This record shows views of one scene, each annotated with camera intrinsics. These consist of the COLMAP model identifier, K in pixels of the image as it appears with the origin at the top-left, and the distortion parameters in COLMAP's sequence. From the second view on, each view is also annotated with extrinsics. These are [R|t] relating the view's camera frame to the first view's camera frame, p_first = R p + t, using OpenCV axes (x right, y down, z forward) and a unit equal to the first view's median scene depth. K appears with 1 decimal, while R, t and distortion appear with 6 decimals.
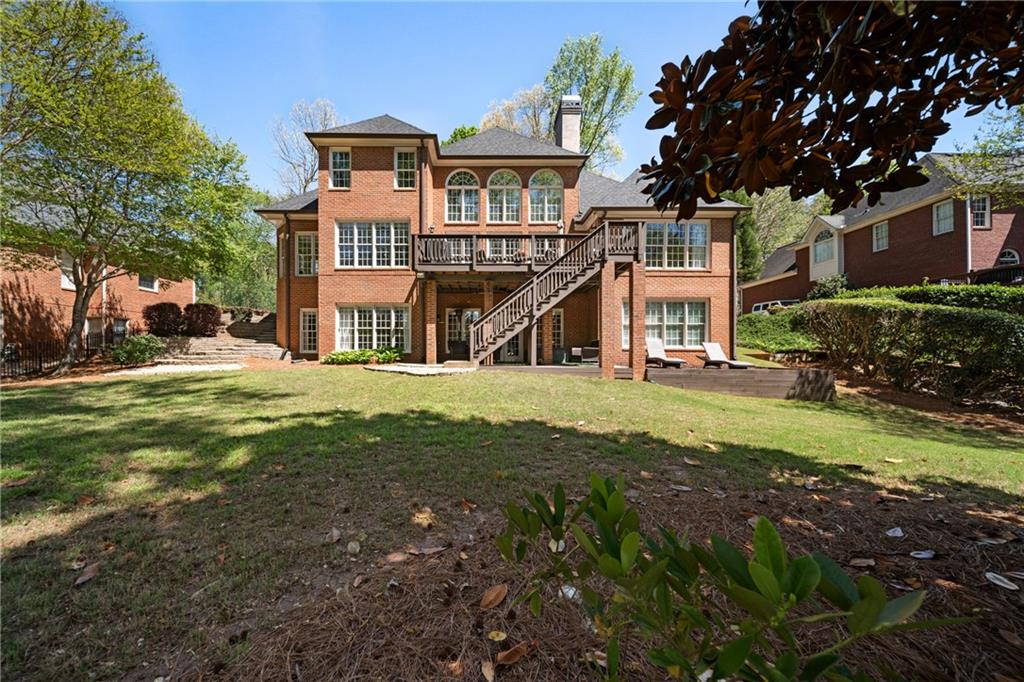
lens RADIAL K [[344.6, 0, 510.5], [0, 344.6, 347.4], [0, 0, 1]] dist [0.000046, -0.000054]
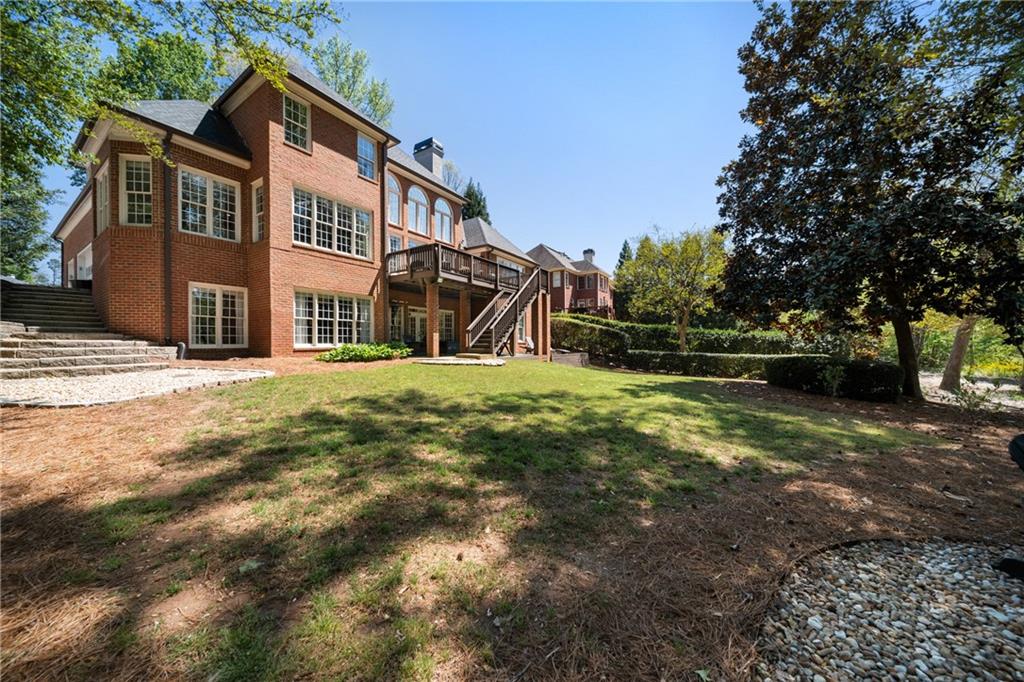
lens RADIAL K [[344.6, 0, 513.3], [0, 344.6, 345.1], [0, 0, 1]] dist [0.000046, -0.000054]
pose [[0.565303, 0.001648, 0.824882, -0.873517], [-0.004017, 0.999992, 0.000755, 0.007576], [-0.824874, -0.003741, 0.565304, 0.112996]]
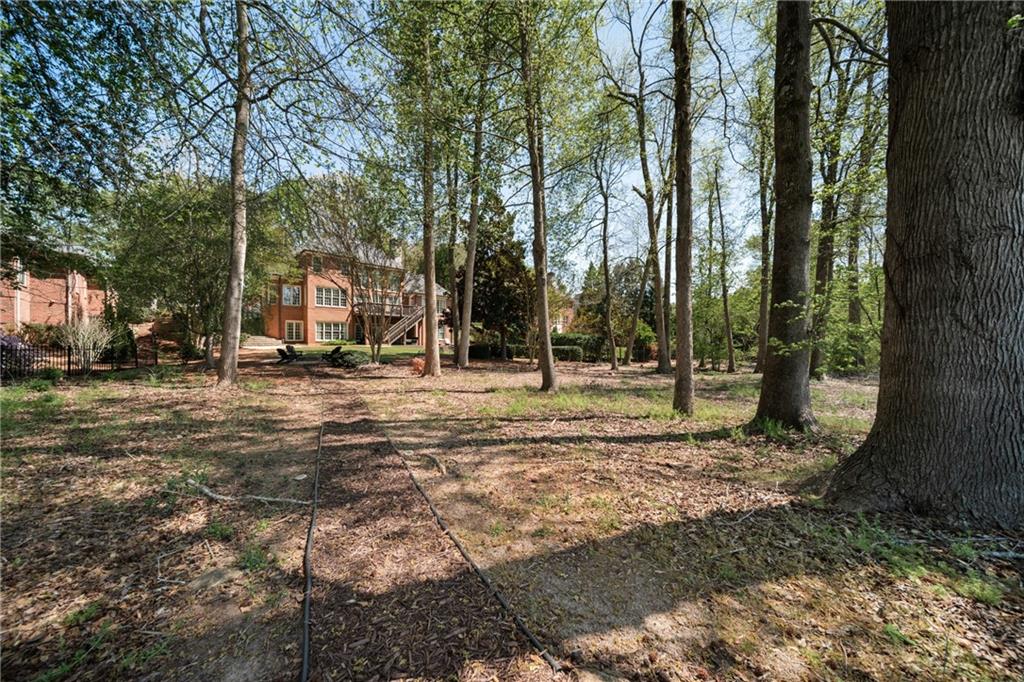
lens RADIAL K [[344.6, 0, 513.6], [0, 344.6, 340.7], [0, 0, 1]] dist [0.000046, -0.000054]
pose [[0.716765, 0.011338, 0.697222, -1.178965], [-0.008194, 0.999936, -0.007836, 0.021108], [-0.697266, -0.000097, 0.716812, -1.670587]]
